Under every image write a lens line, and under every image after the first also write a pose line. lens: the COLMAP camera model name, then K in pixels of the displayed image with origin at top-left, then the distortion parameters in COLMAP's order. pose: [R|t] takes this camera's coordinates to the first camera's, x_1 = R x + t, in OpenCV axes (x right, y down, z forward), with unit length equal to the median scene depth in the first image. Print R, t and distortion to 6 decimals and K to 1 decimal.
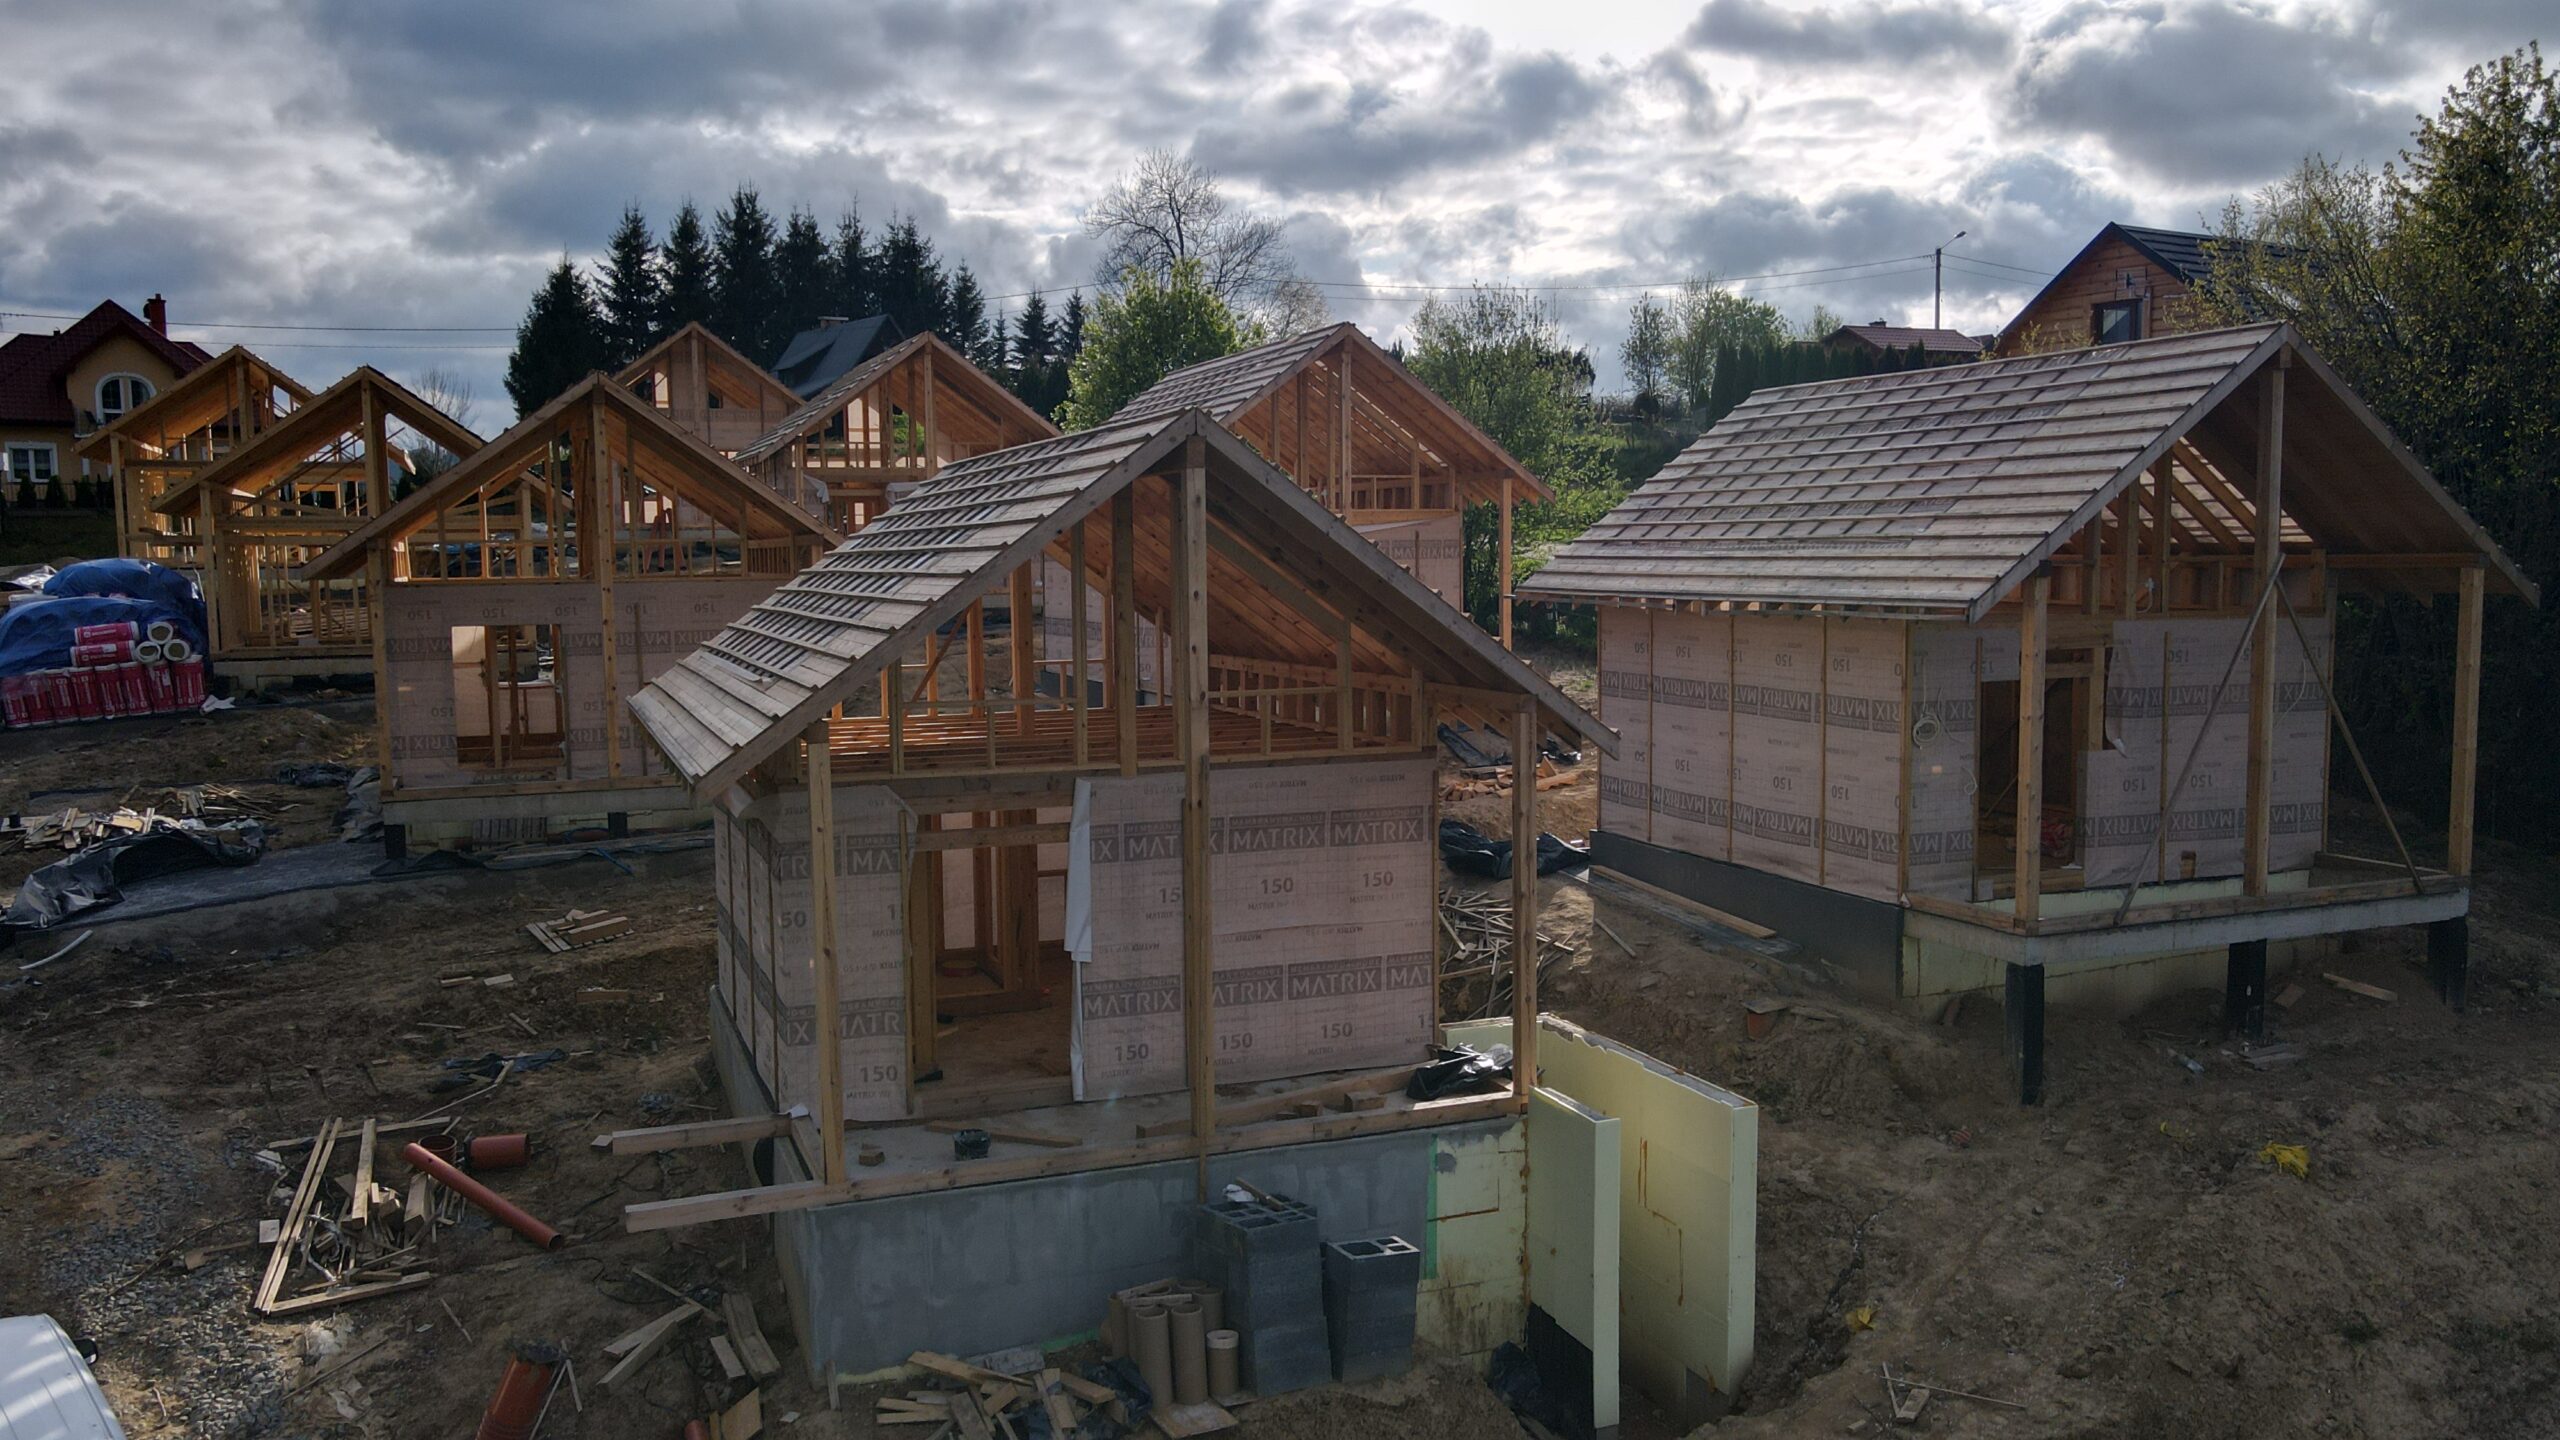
lens RADIAL K [[1886.5, 0, 1268.7], [0, 1886.5, 716.0], [0, 0, 1]] dist [0.001848, 0.021865]
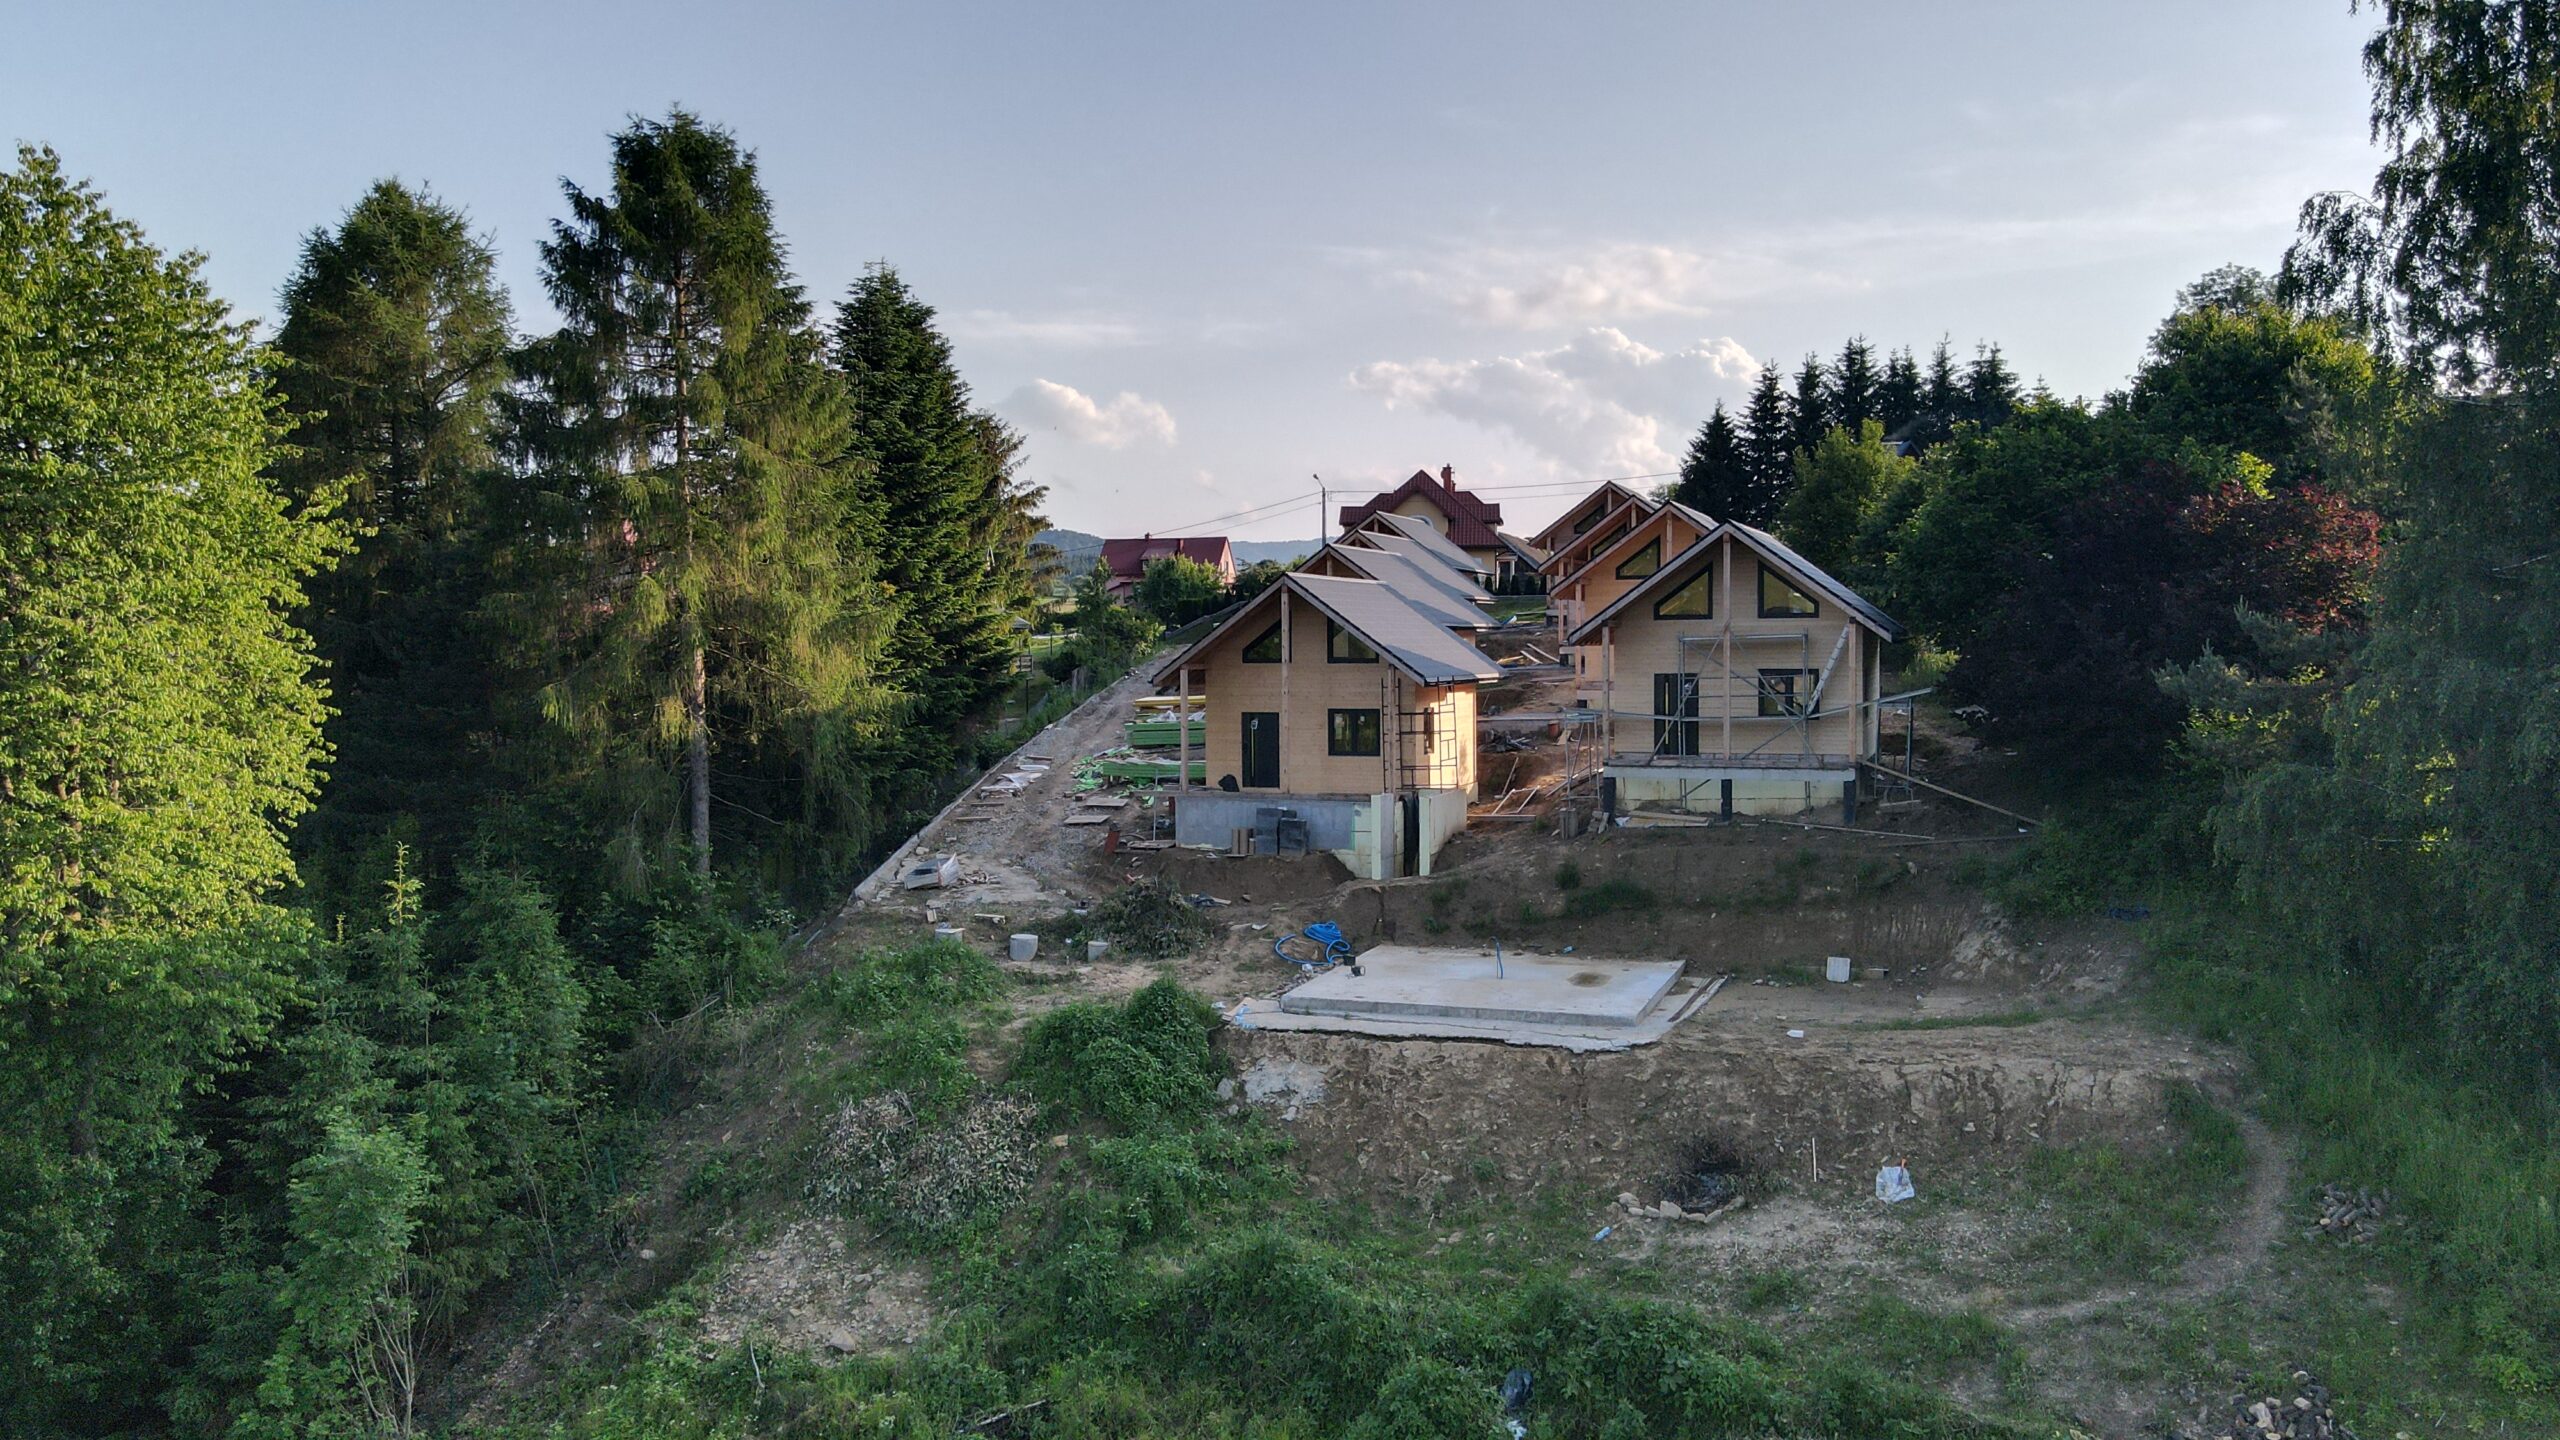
lens RADIAL K [[1886.5, 0, 1265.9], [0, 1886.5, 711.4], [0, 0, 1]] dist [0.001848, 0.021865]
pose [[0.731493, 0.029032, -0.681231, 1.713739], [-0.058156, 0.998109, -0.019910, 0.113886], [0.679364, 0.054182, 0.731798, -1.137206]]
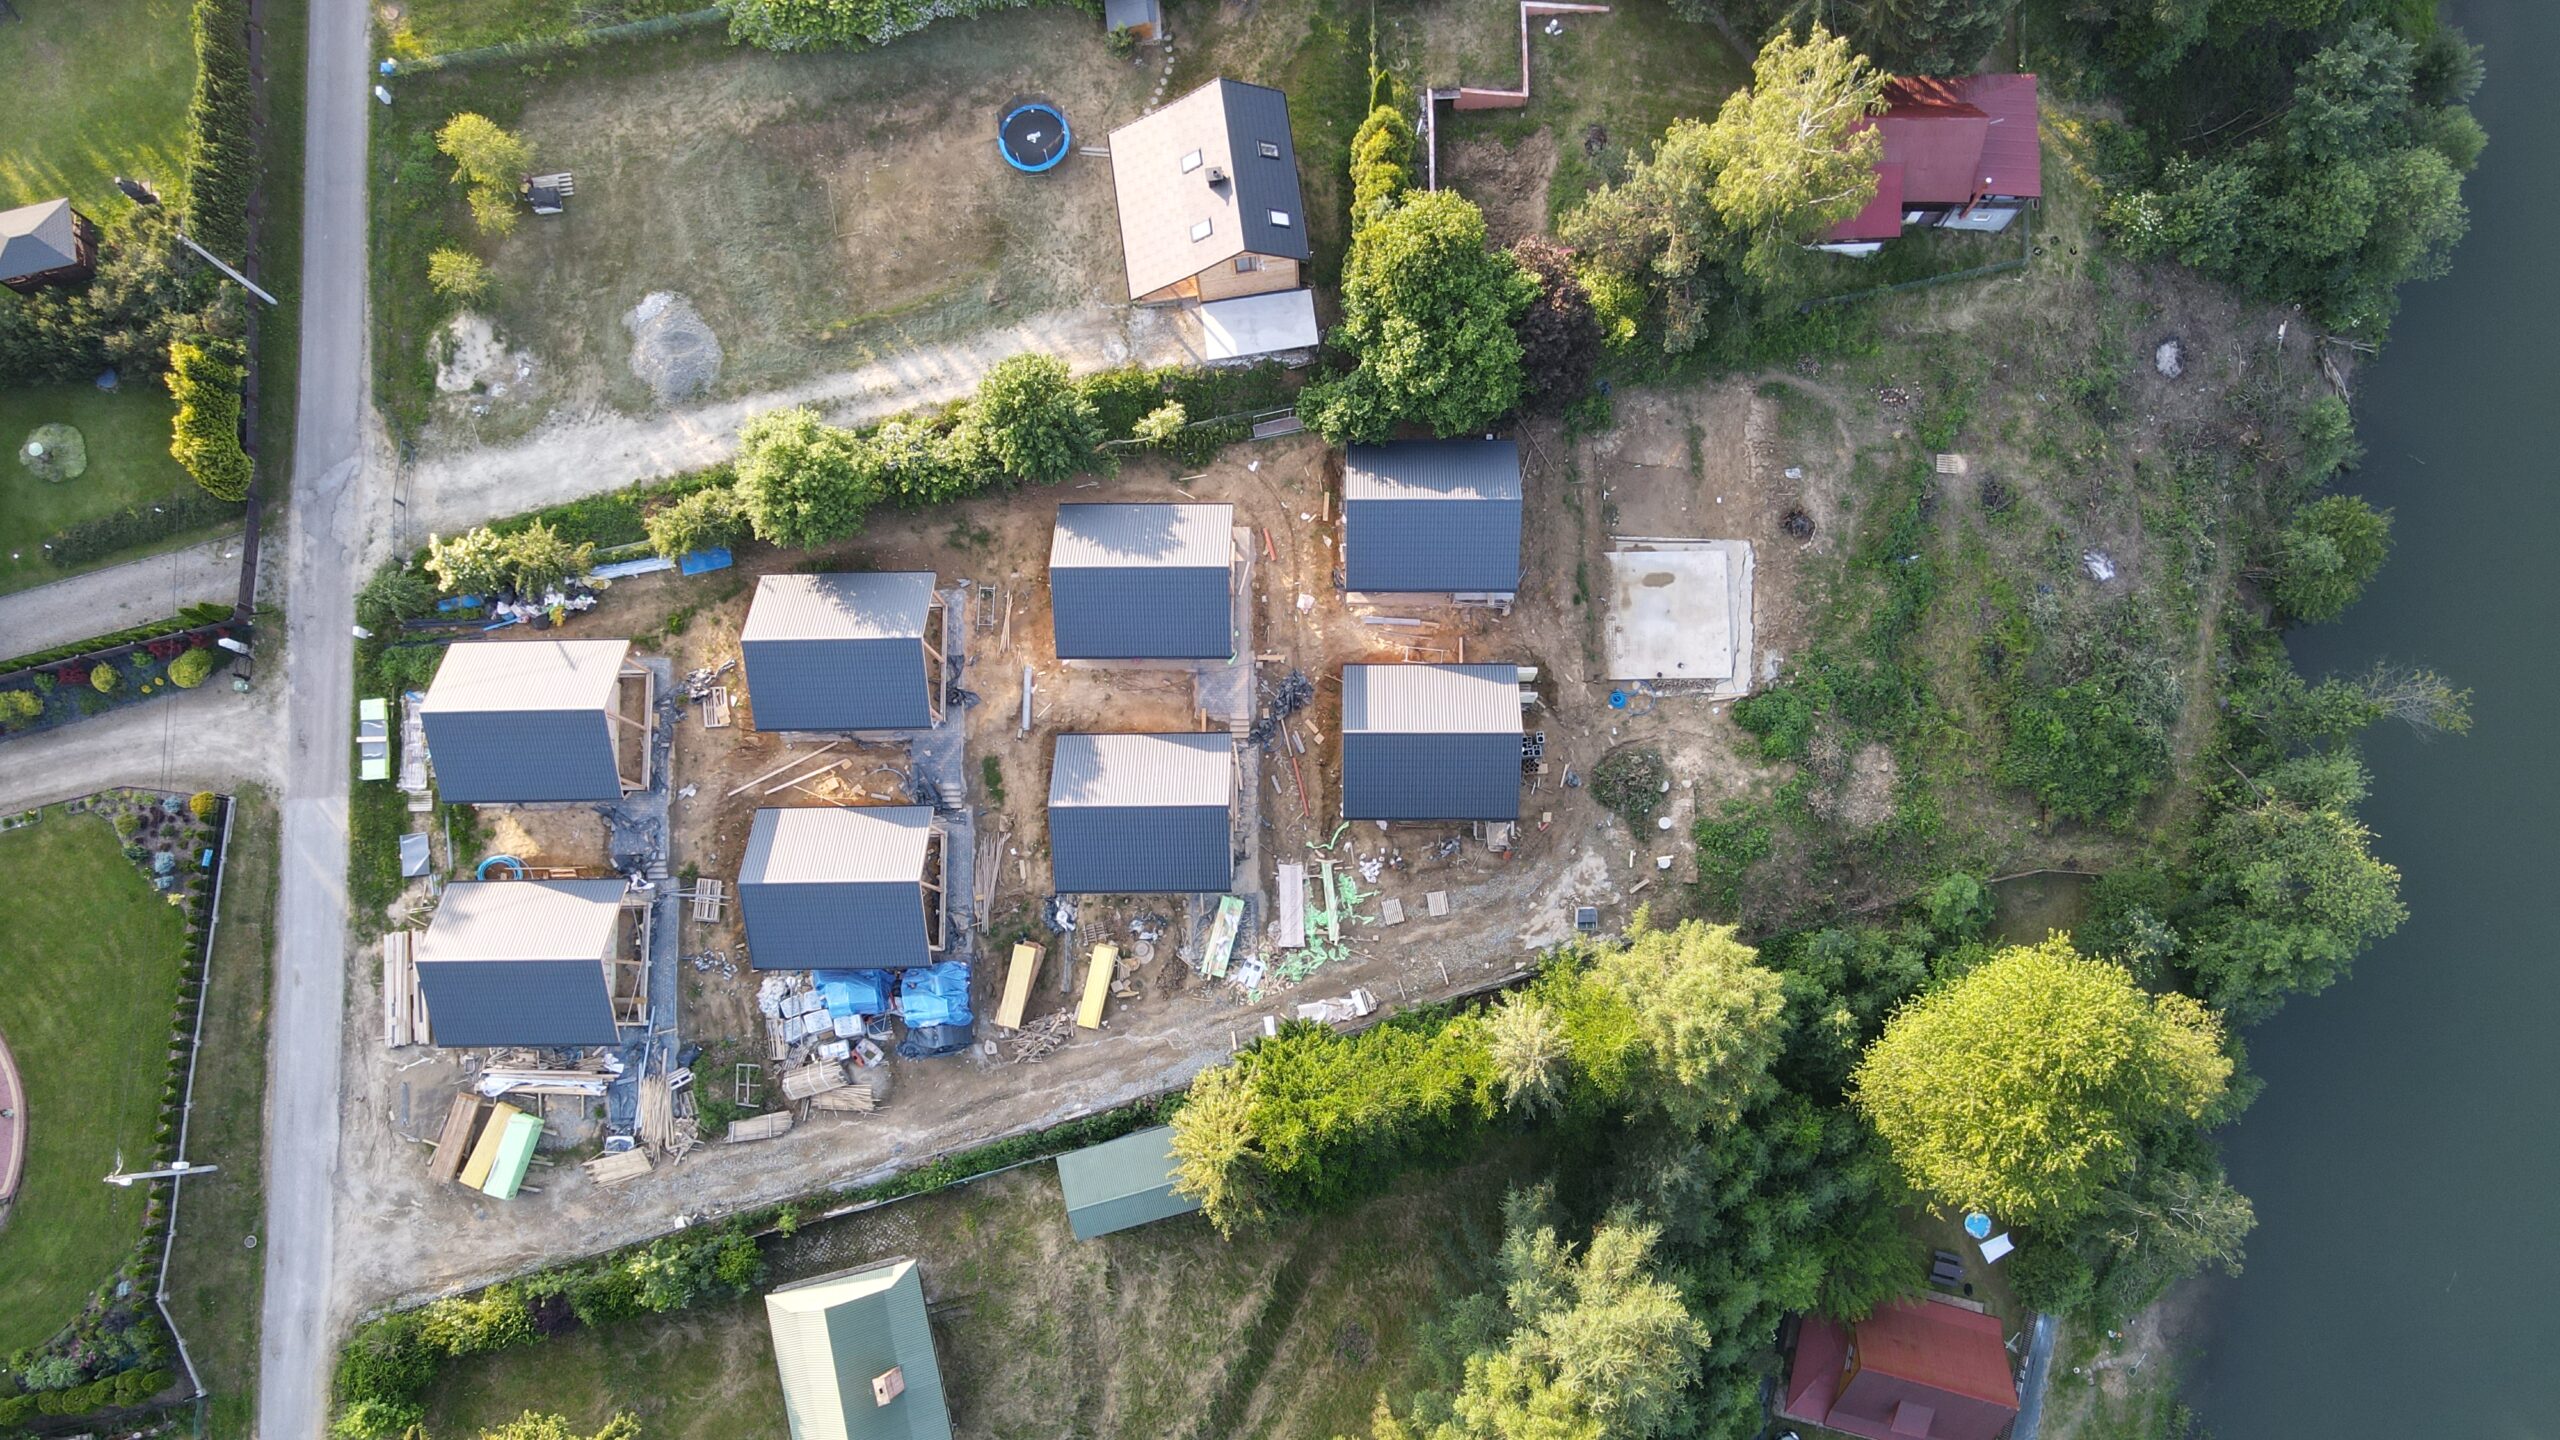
lens RADIAL K [[1886.5, 0, 1294.0], [0, 1886.5, 703.8], [0, 0, 1]] dist [0.001848, 0.021865]
pose [[0.375679, -0.916035, 0.140516, -0.840696], [0.121575, 0.199026, 0.972424, -4.840733], [-0.918741, -0.348236, 0.186137, 0.422866]]
